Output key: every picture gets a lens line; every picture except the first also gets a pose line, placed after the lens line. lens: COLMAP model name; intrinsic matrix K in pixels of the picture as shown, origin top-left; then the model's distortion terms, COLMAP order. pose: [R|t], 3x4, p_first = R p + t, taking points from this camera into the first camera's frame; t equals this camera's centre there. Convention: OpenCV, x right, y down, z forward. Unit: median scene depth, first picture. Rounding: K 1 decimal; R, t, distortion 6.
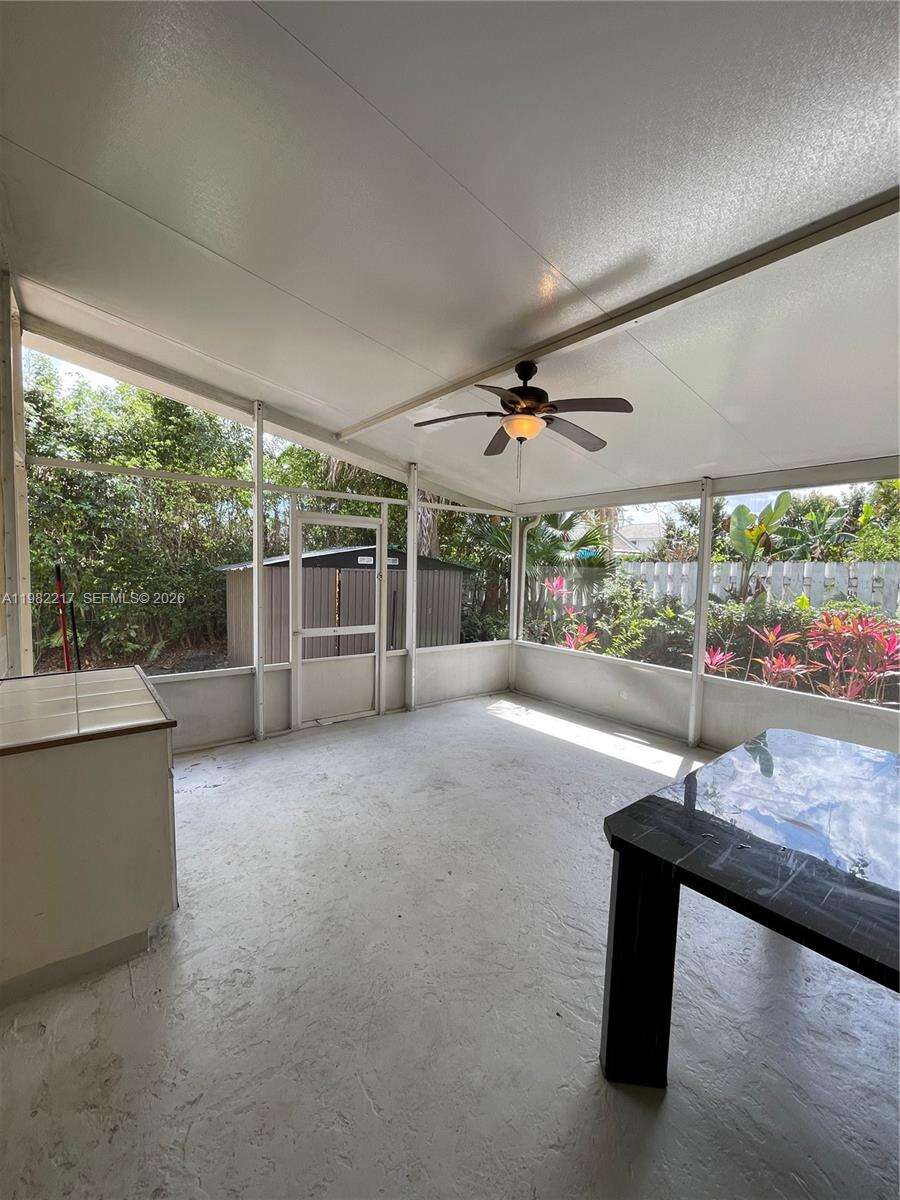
lens RADIAL K [[489.2, 0, 446.1], [0, 489.2, 599.2], [0, 0, 1]] dist [-0.004006, 0.001422]
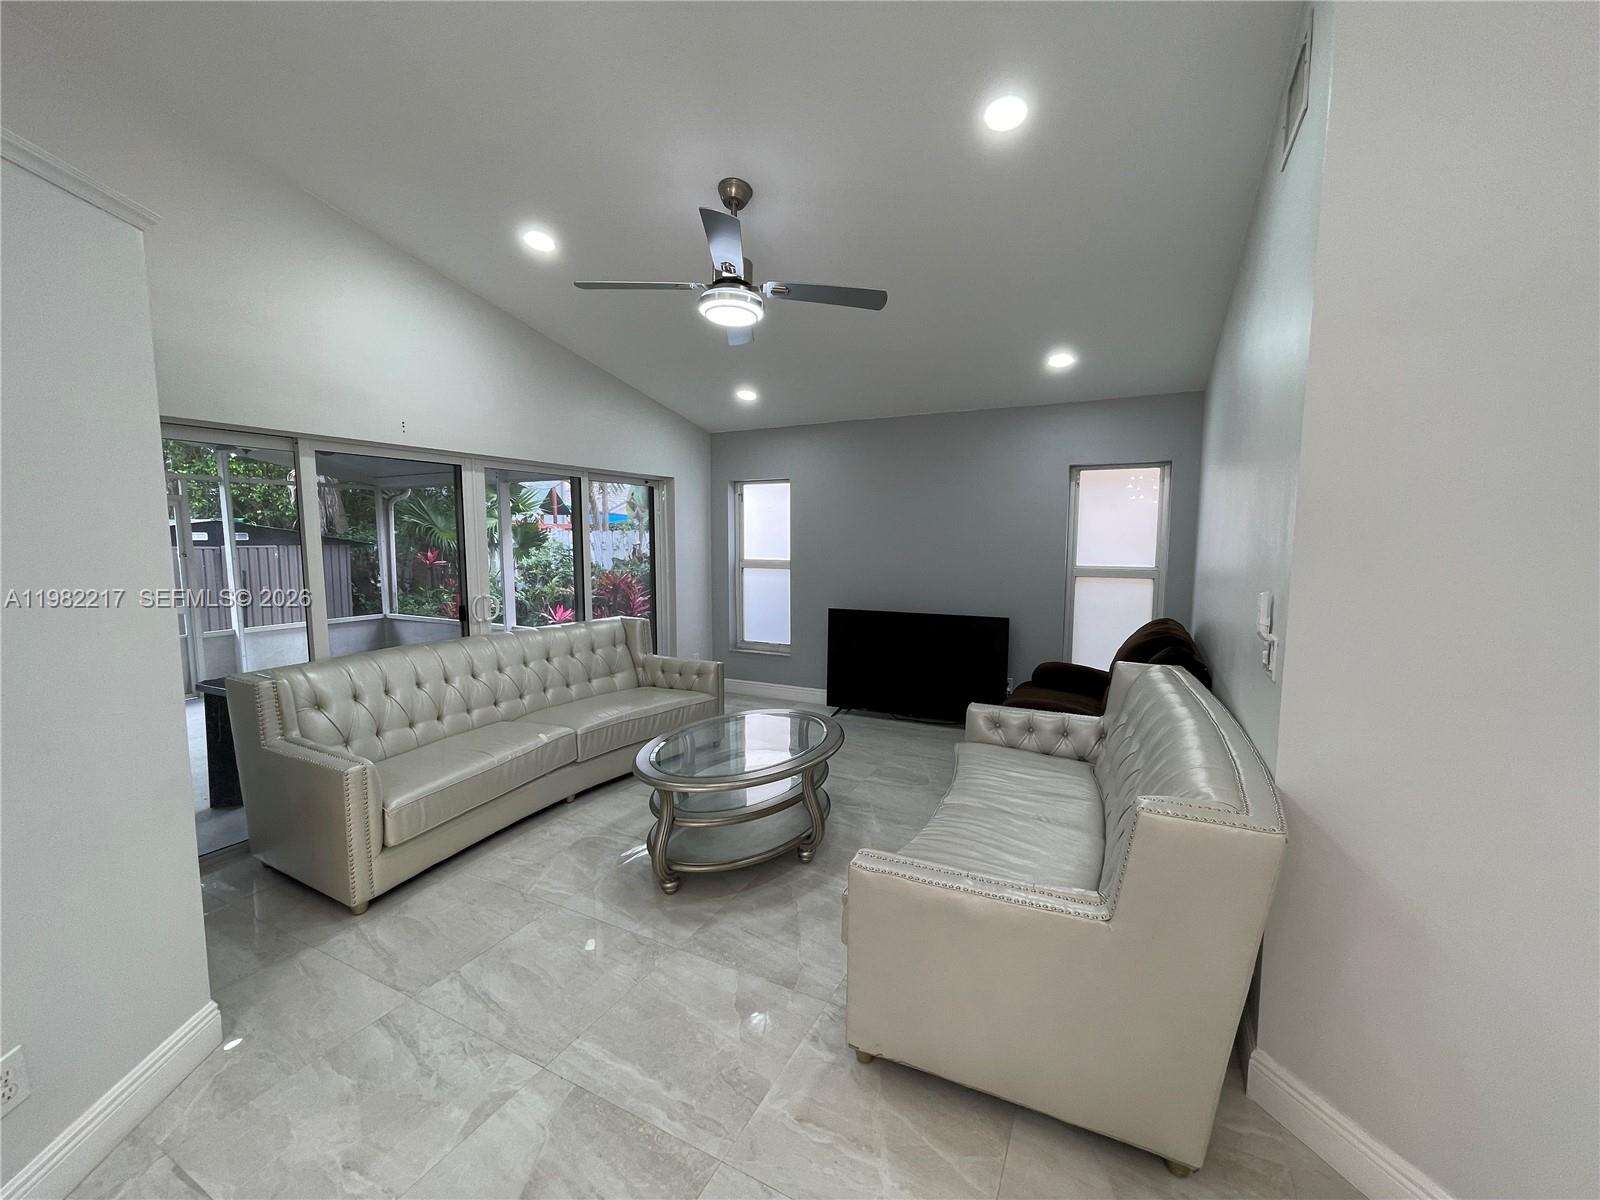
lens RADIAL K [[652.2, 0, 800.2], [0, 652.2, 609.2], [0, 0, 1]] dist [-0.004006, 0.001422]
pose [[0.903013, -0.068208, 0.424164, 0.332352], [0.046856, 0.997063, 0.060579, 0.032839], [-0.427051, -0.034829, 0.903557, -0.543550]]
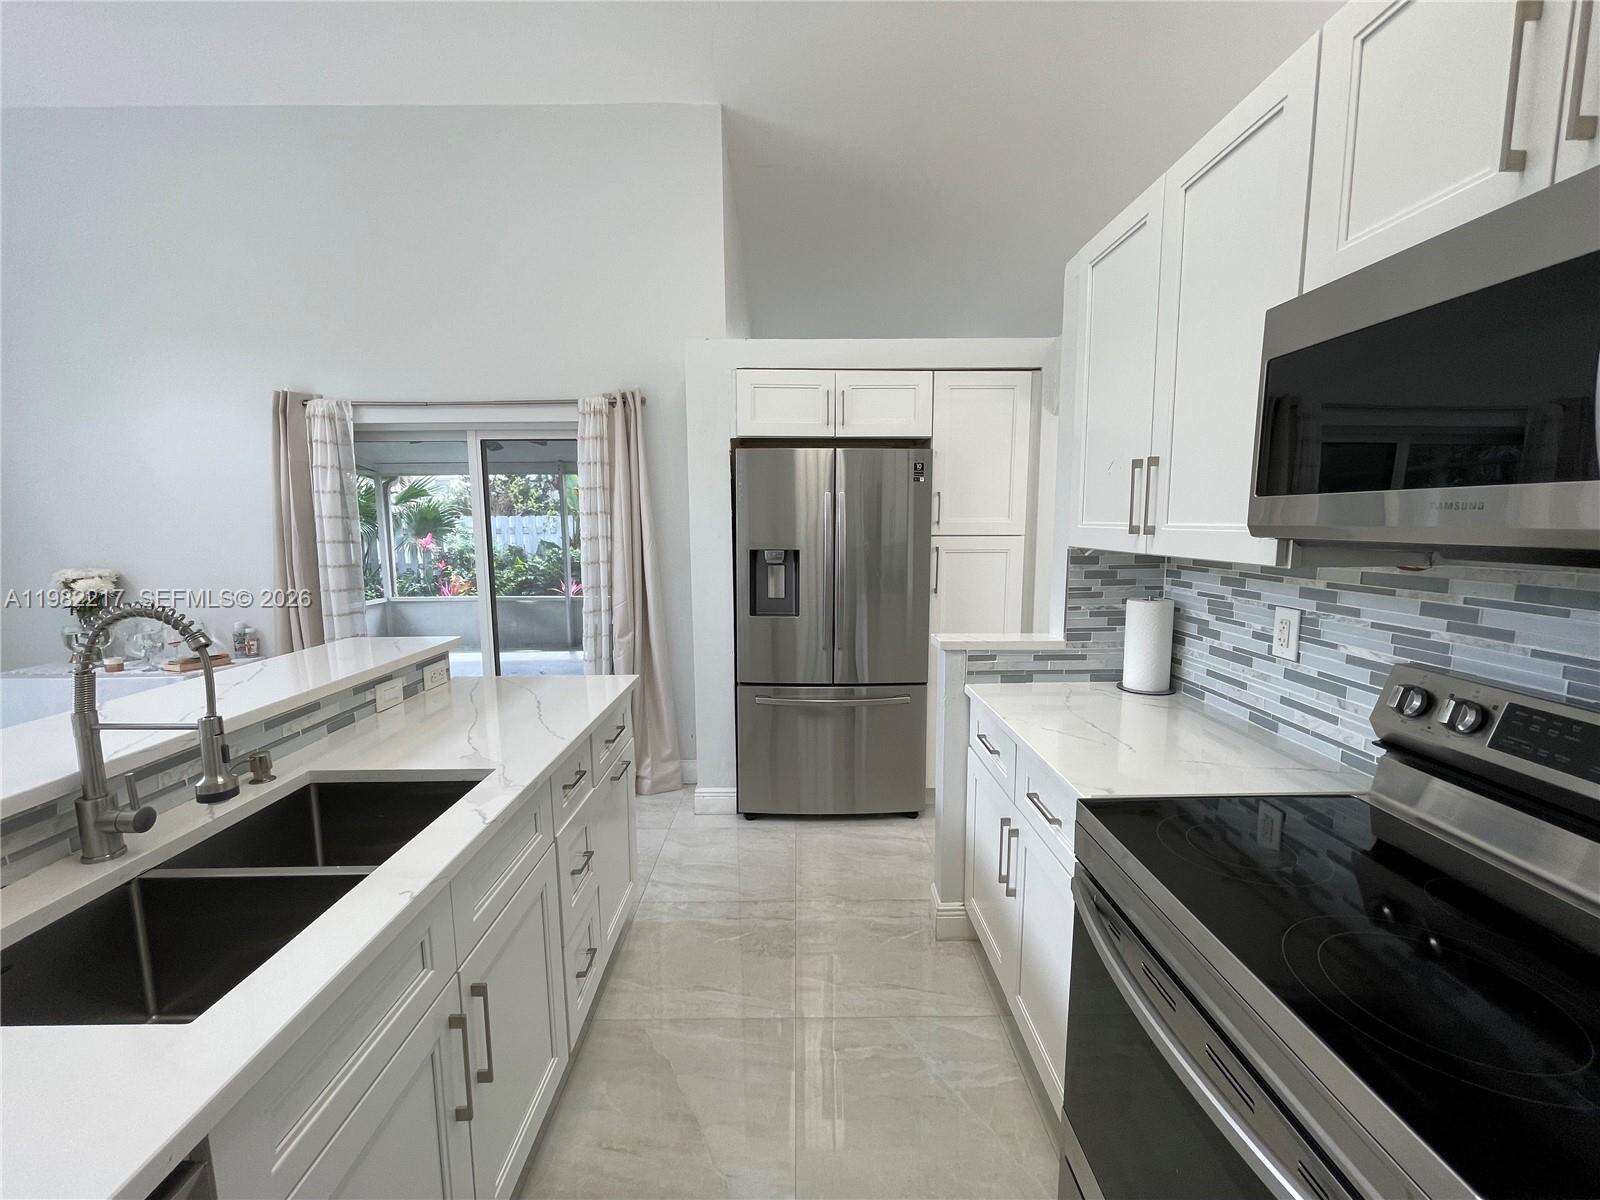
lens RADIAL K [[652.2, 0, 793.6], [0, 652.2, 597.5], [0, 0, 1]] dist [-0.004006, 0.001422]
pose [[0.606582, -0.121056, 0.785750, -0.410272], [0.073696, 0.992646, 0.096040, 0.015515], [-0.791598, -0.000350, 0.611042, -0.484148]]
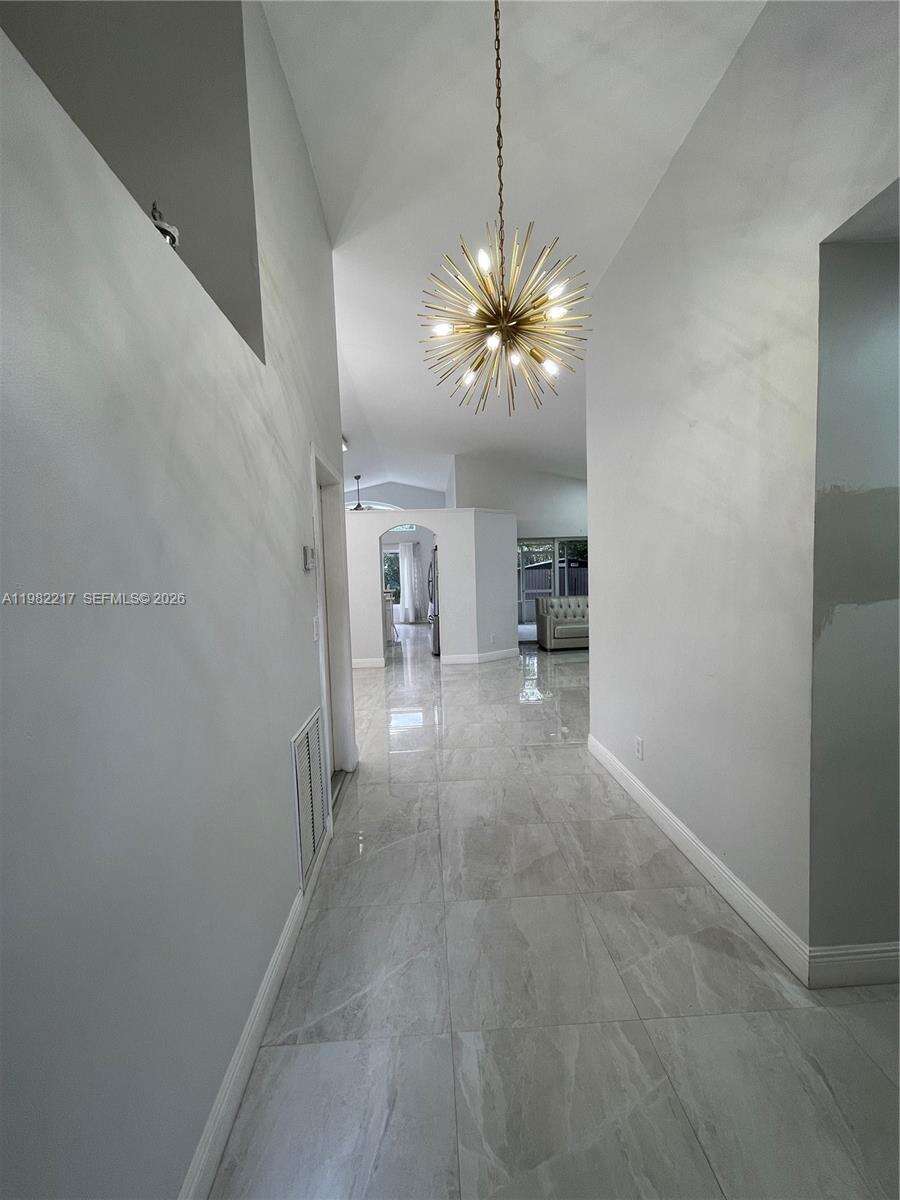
lens RADIAL K [[489.2, 0, 443.6], [0, 489.2, 604.3], [0, 0, 1]] dist [-0.004006, 0.001422]
pose [[0.818092, -0.005155, -0.575064, 0.742983], [0.007782, 0.999967, 0.002107, 0.099204], [0.575034, -0.006199, 0.818106, -1.255043]]
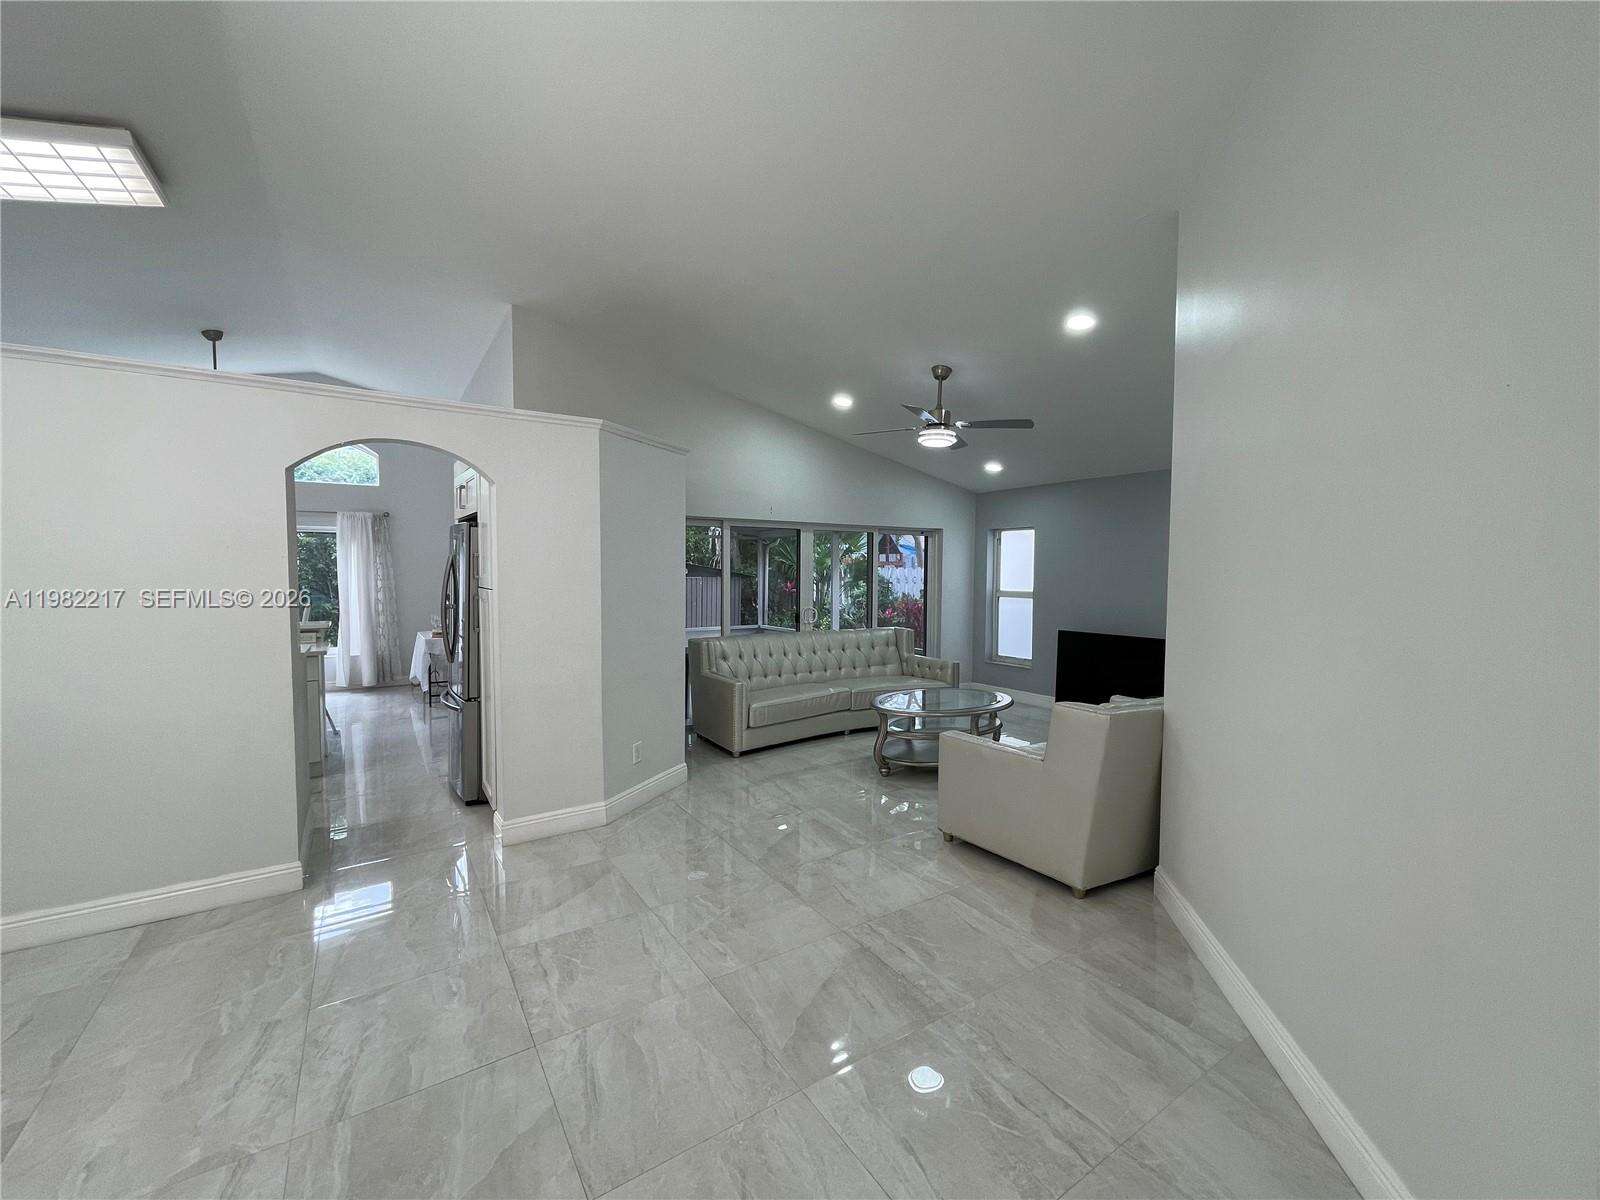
lens RADIAL K [[652.2, 0, 803.4], [0, 652.2, 607.4], [0, 0, 1]] dist [-0.004006, 0.001422]
pose [[0.997830, -0.014570, -0.064207, 0.380732], [0.013813, 0.999830, -0.012209, 0.055315], [0.064373, 0.011296, 0.997862, -0.864300]]
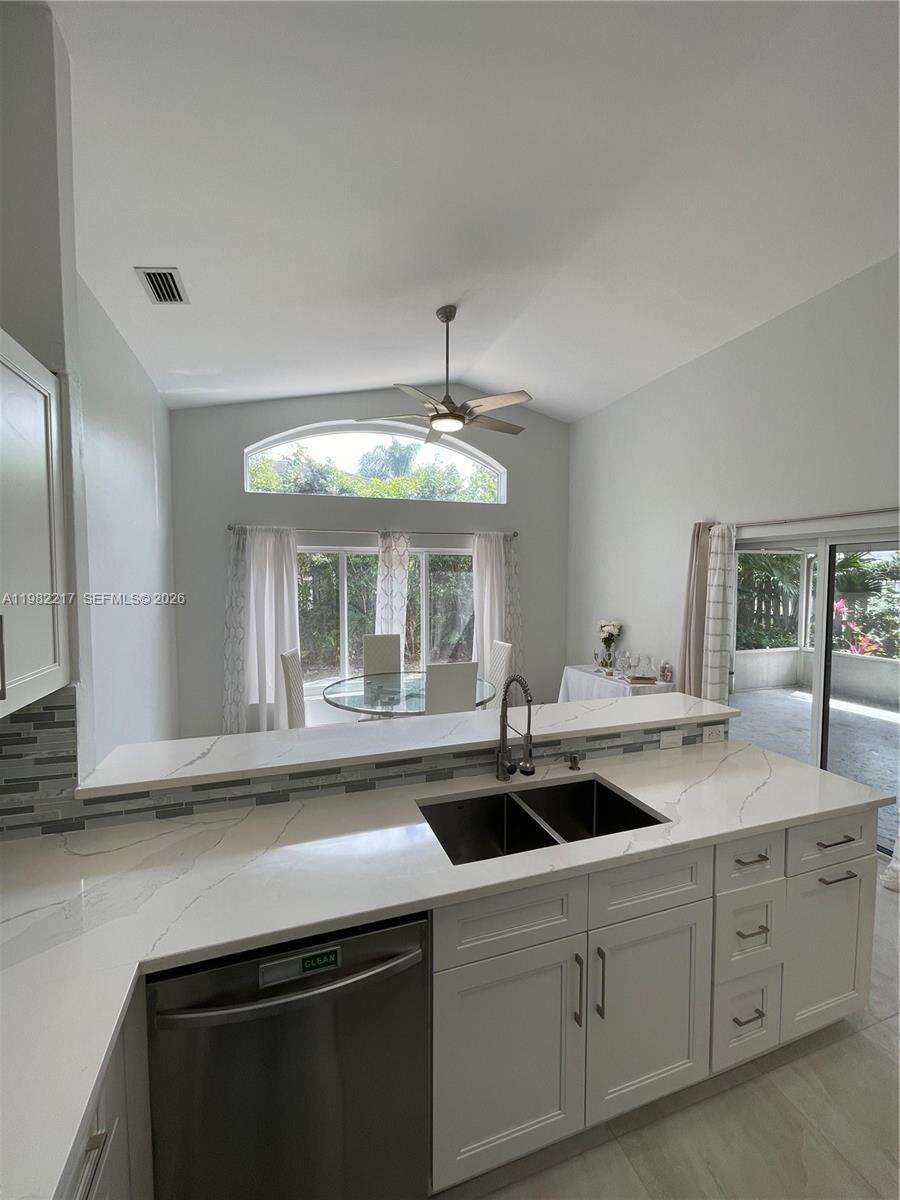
lens RADIAL K [[489.2, 0, 452.6], [0, 489.2, 599.3], [0, 0, 1]] dist [-0.004006, 0.001422]
pose [[0.948450, -0.006605, -0.316857, -0.329626], [-0.000289, 0.999764, -0.021705, -0.016476], [0.316926, 0.020678, 0.948225, -0.532177]]
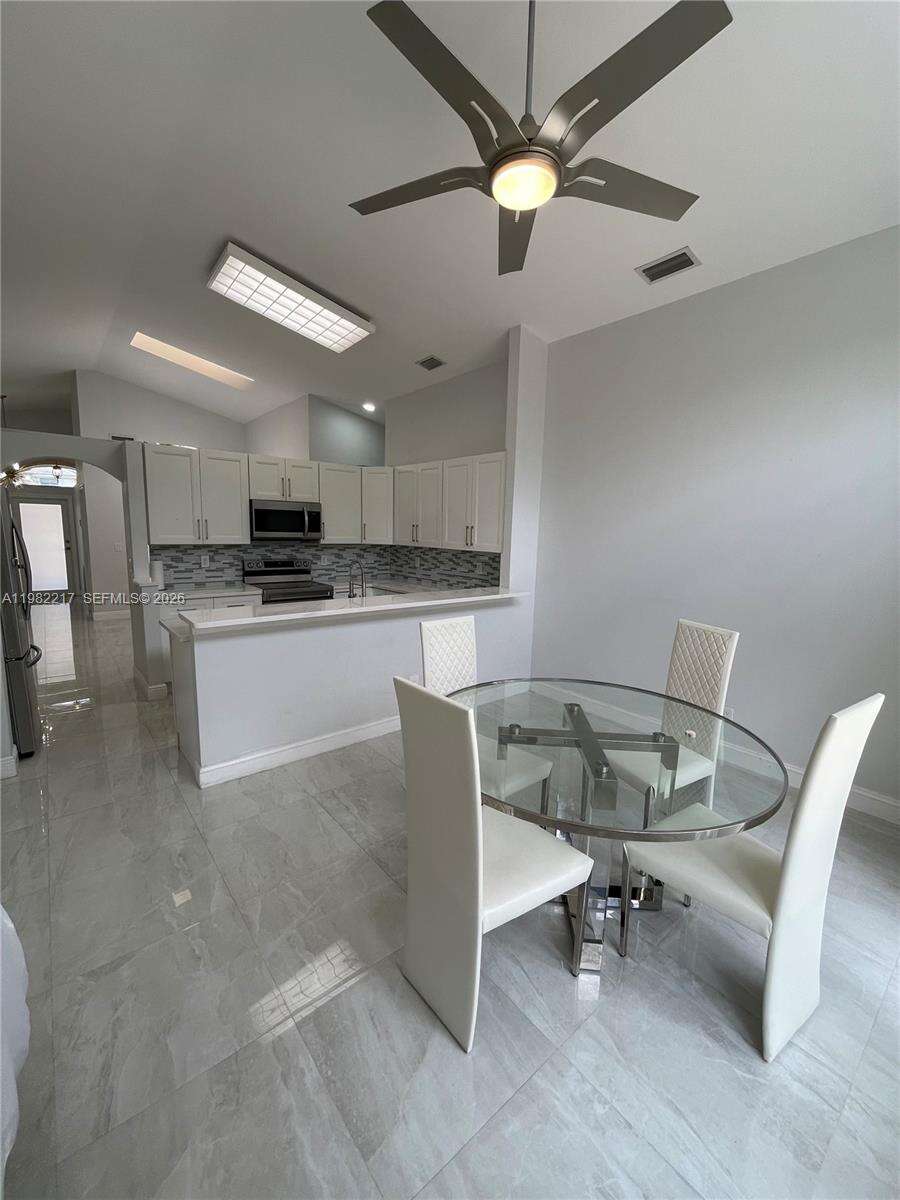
lens RADIAL K [[489.2, 0, 450.0], [0, 489.2, 602.3], [0, 0, 1]] dist [-0.004006, 0.001422]
pose [[-0.997477, -0.041264, -0.057765, -0.455580], [-0.052752, 0.975375, 0.214150, -0.058258], [0.047506, 0.216657, -0.975091, 0.315475]]
